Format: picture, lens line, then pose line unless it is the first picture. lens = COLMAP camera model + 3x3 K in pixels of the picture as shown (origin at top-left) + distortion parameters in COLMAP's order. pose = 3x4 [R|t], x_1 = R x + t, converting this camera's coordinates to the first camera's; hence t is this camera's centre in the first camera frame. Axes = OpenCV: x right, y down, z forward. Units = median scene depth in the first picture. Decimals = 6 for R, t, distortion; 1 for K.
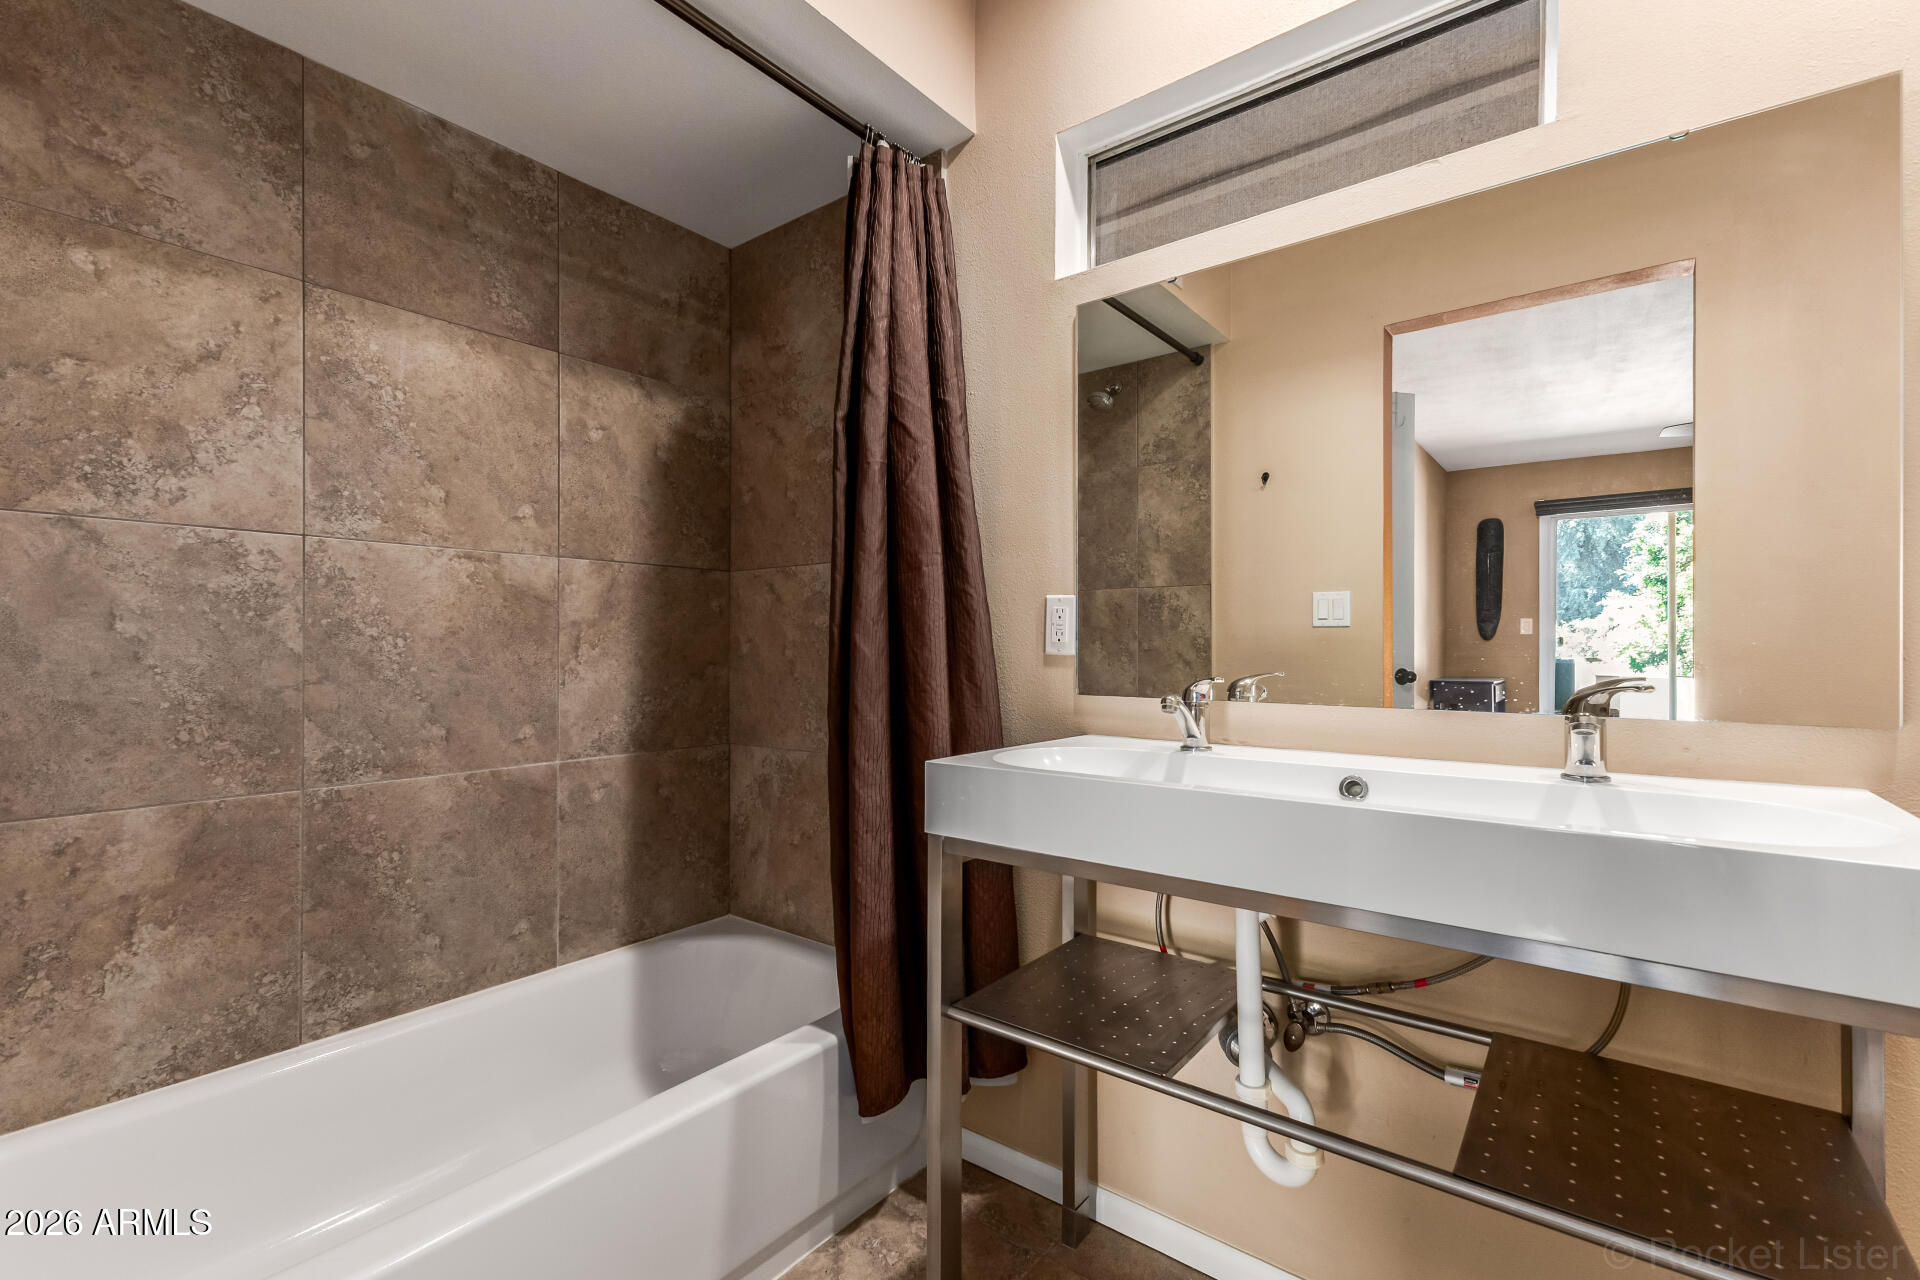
lens RADIAL K [[831.7, 0, 959.6], [0, 831.7, 639.9], [0, 0, 1]] dist [0.011879, -0.002112]
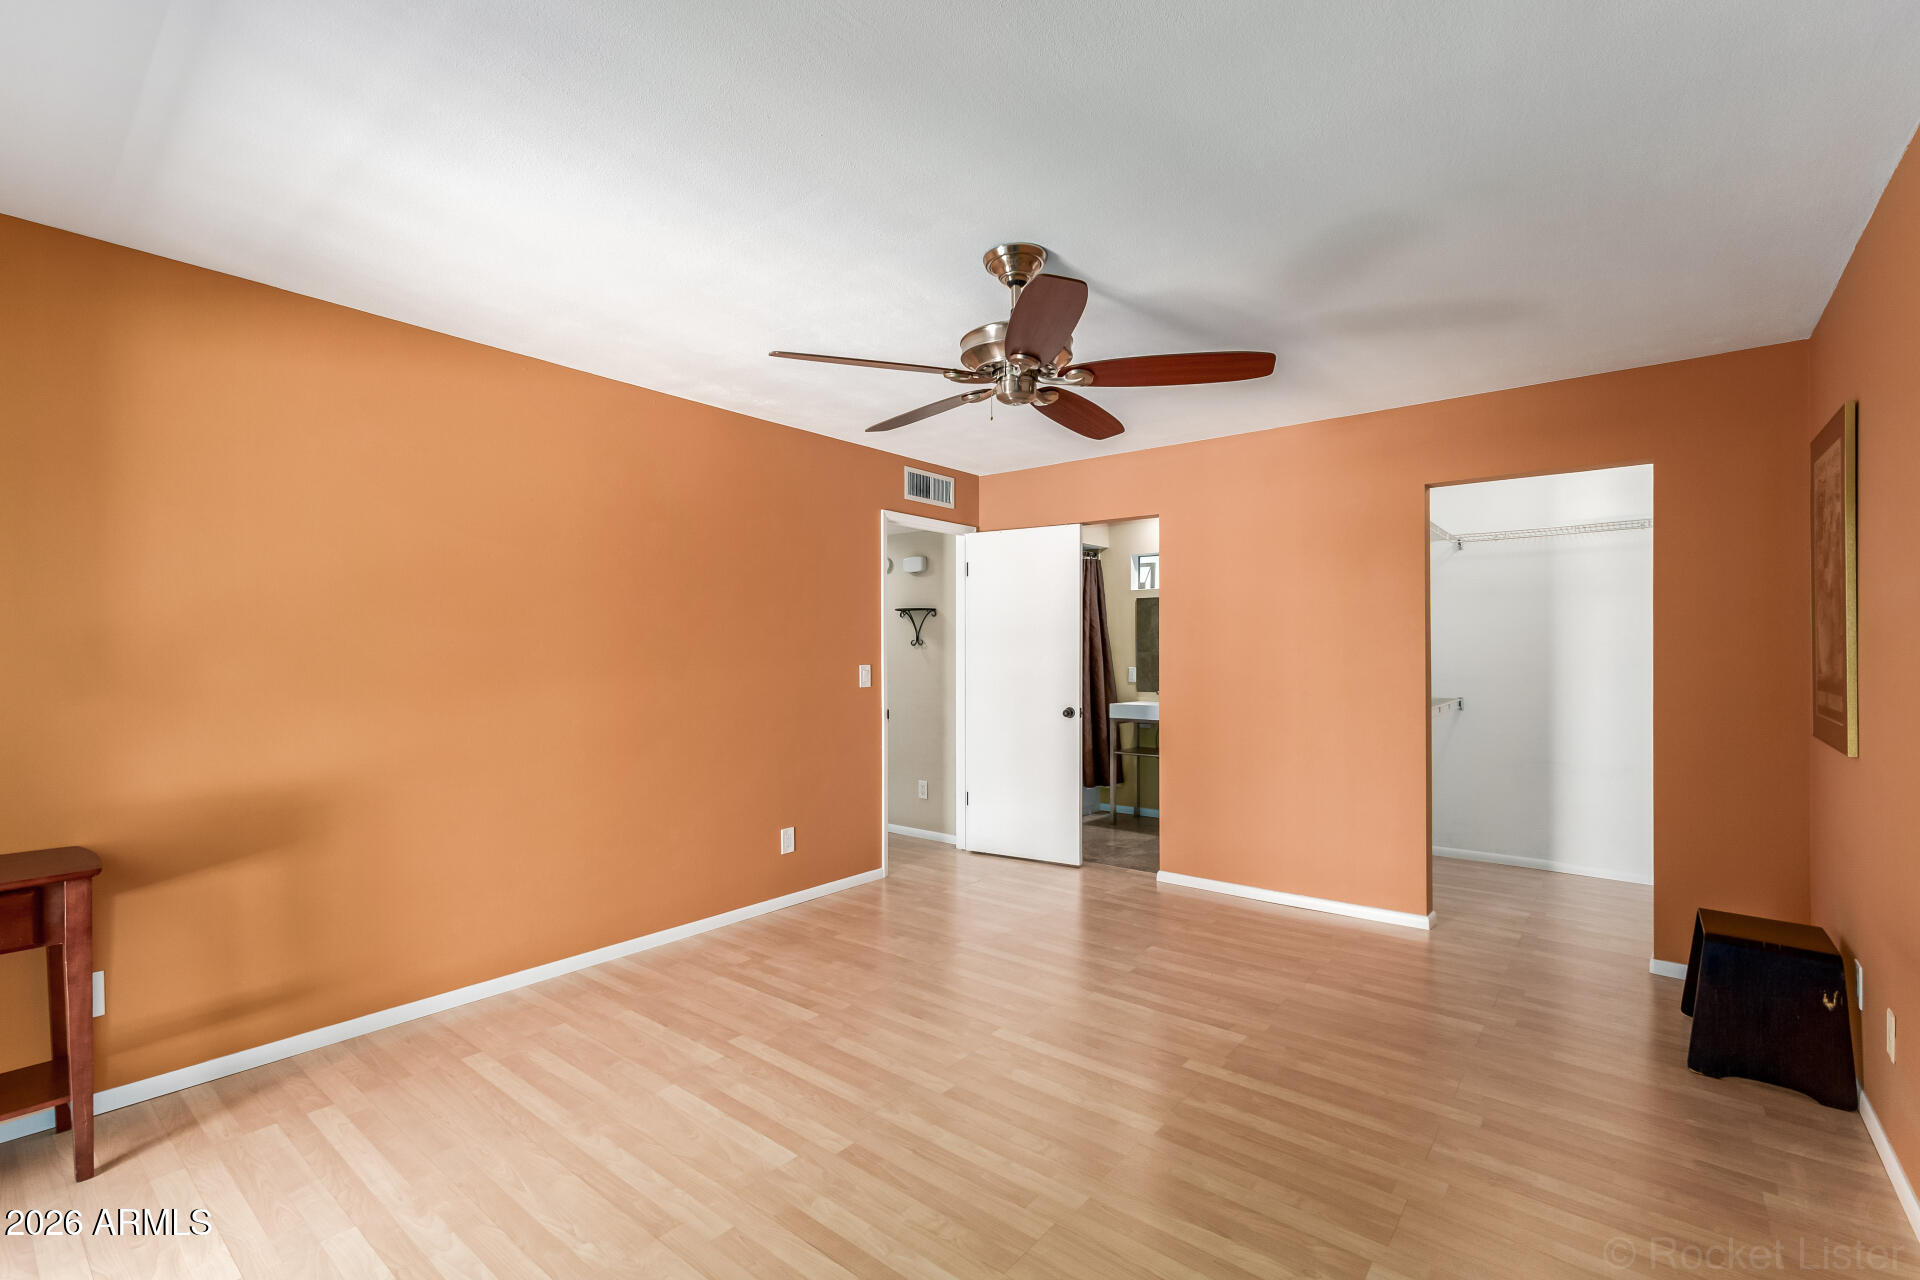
lens RADIAL K [[831.7, 0, 960.3], [0, 831.7, 643.3], [0, 0, 1]] dist [0.011879, -0.002112]
pose [[0.998125, -0.006497, -0.060868, -0.467533], [0.006268, 0.999973, -0.003954, -0.160476], [0.060892, 0.003565, 0.998138, -3.113432]]
